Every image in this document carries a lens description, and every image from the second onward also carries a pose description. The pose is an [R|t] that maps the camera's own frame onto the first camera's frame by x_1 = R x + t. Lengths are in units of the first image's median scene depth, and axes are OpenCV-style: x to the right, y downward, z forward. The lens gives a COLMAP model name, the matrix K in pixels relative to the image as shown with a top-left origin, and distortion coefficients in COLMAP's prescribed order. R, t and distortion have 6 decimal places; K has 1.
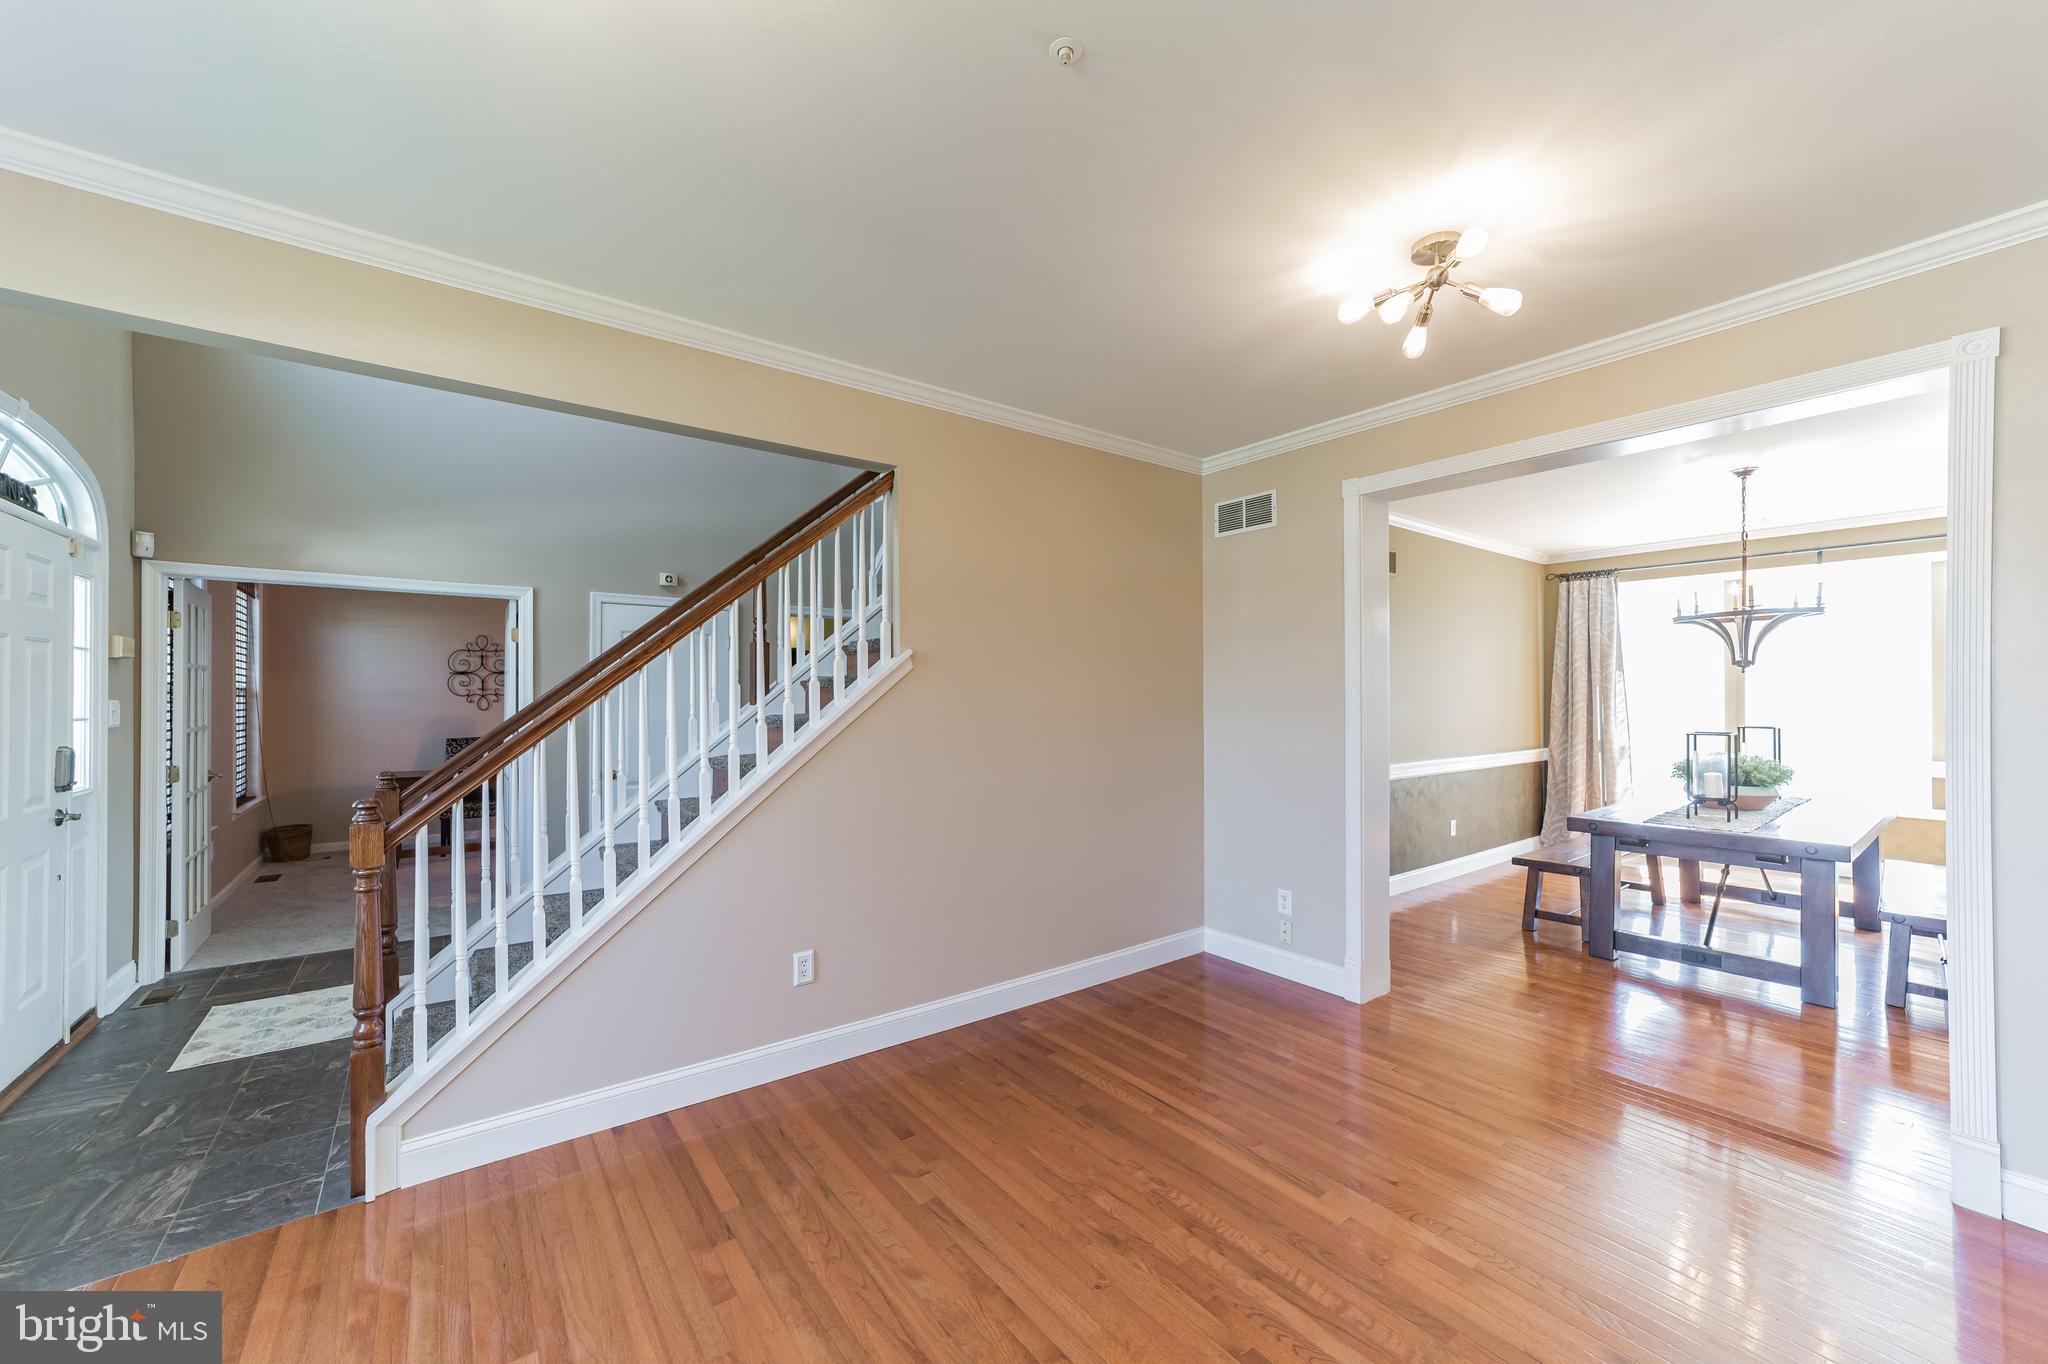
lens RADIAL K [[789.2, 0, 1020.8], [0, 789.2, 694.7], [0, 0, 1]] dist [-0.015849, 0.009538]
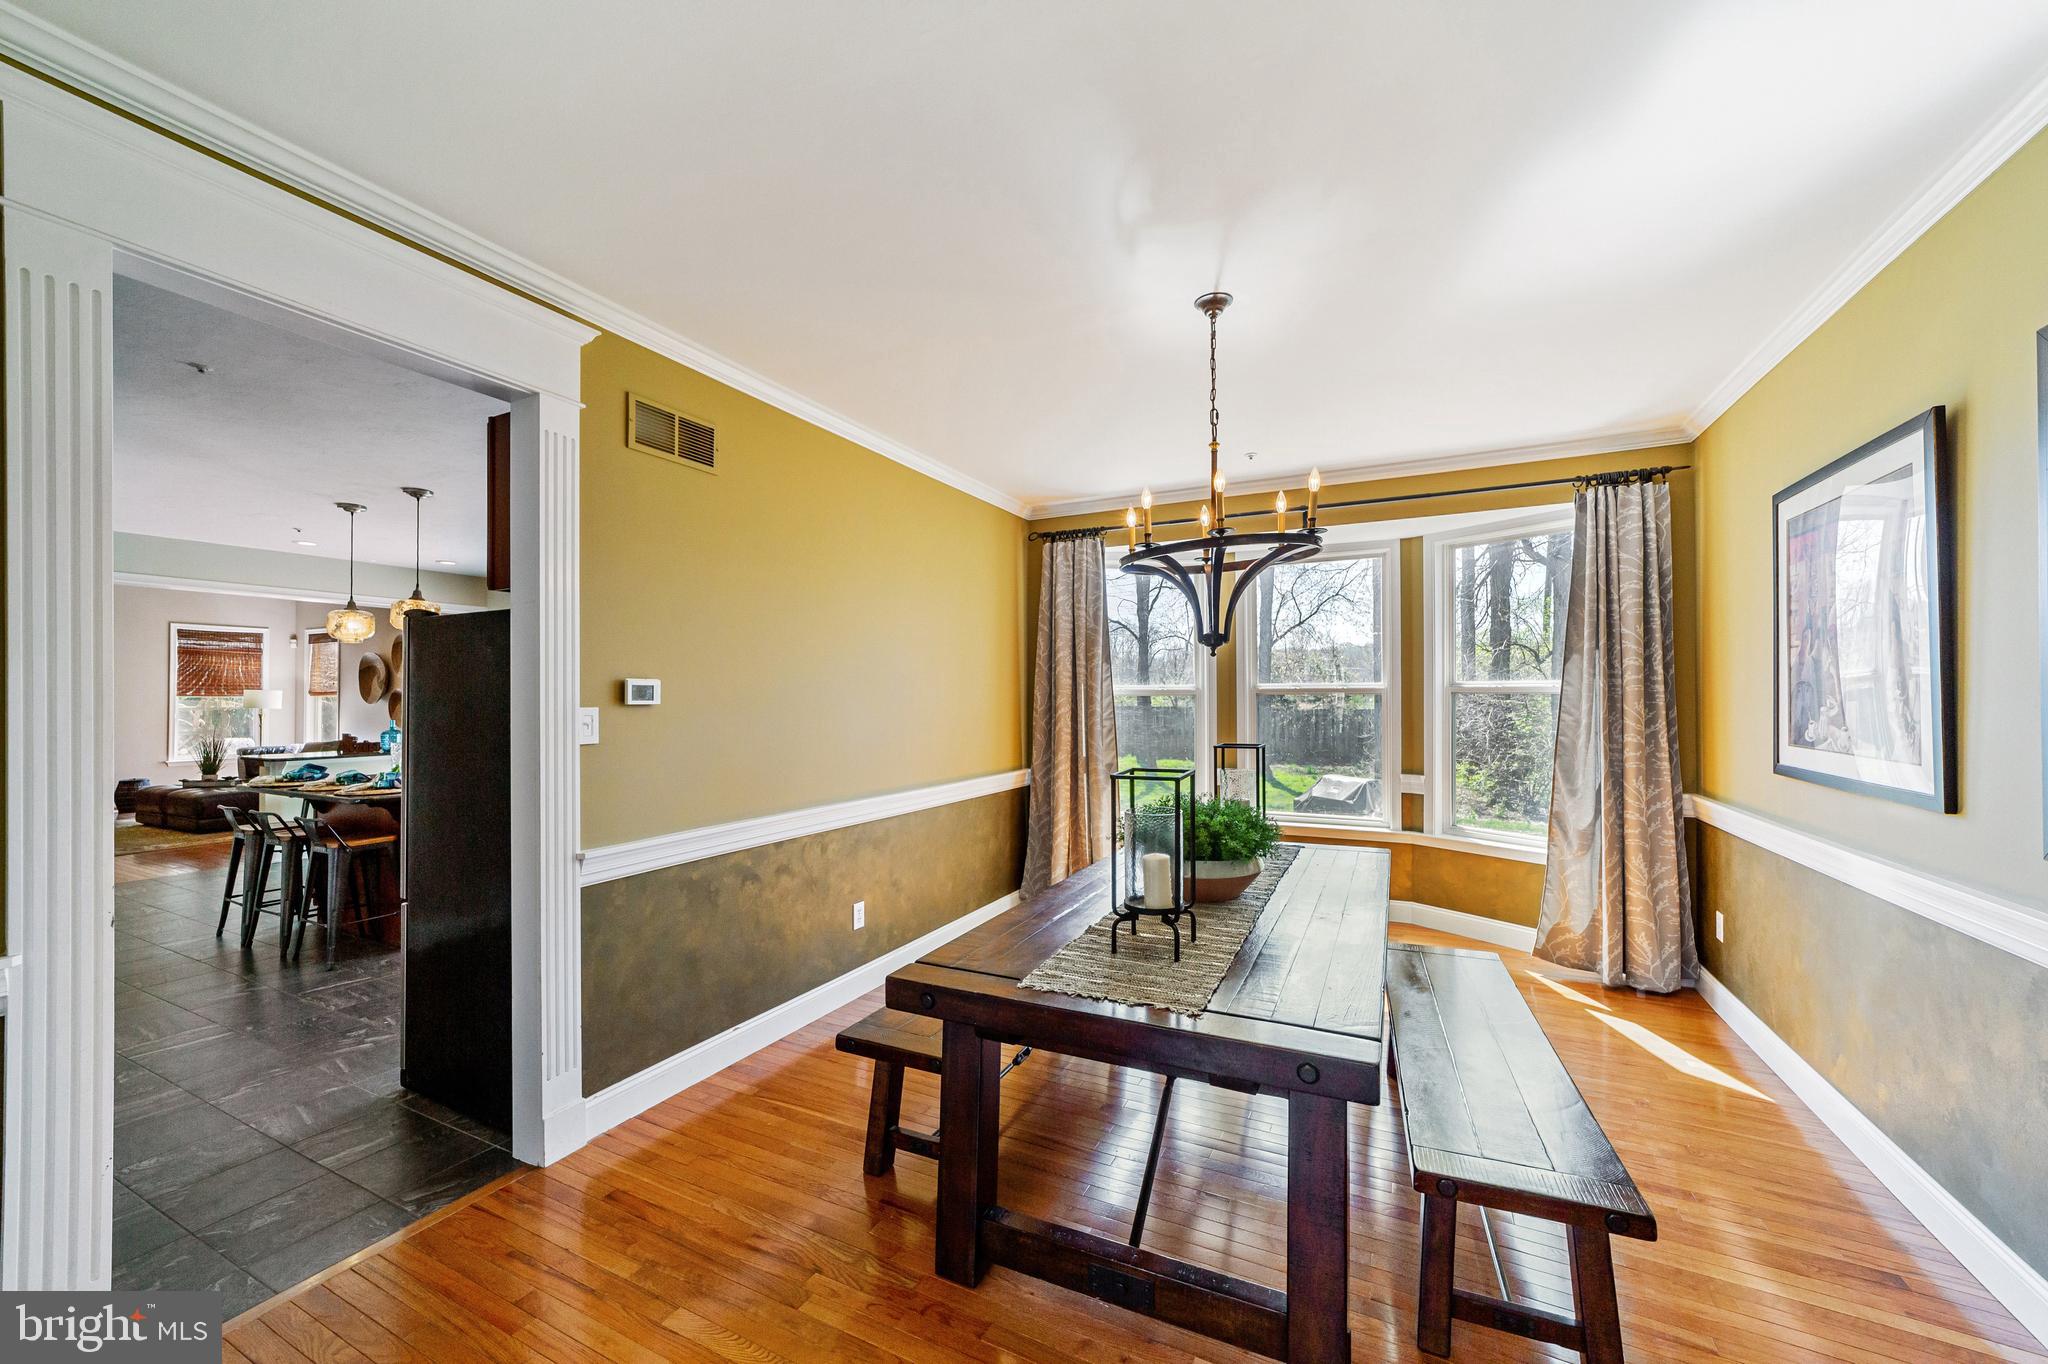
lens RADIAL K [[789.2, 0, 1020.8], [0, 789.2, 694.7], [0, 0, 1]] dist [-0.015849, 0.009538]
pose [[0.898484, -0.001980, 0.439002, 0.354533], [0.004265, 0.999982, -0.004219, 0.002038], [-0.438986, 0.005663, 0.898476, 0.355610]]
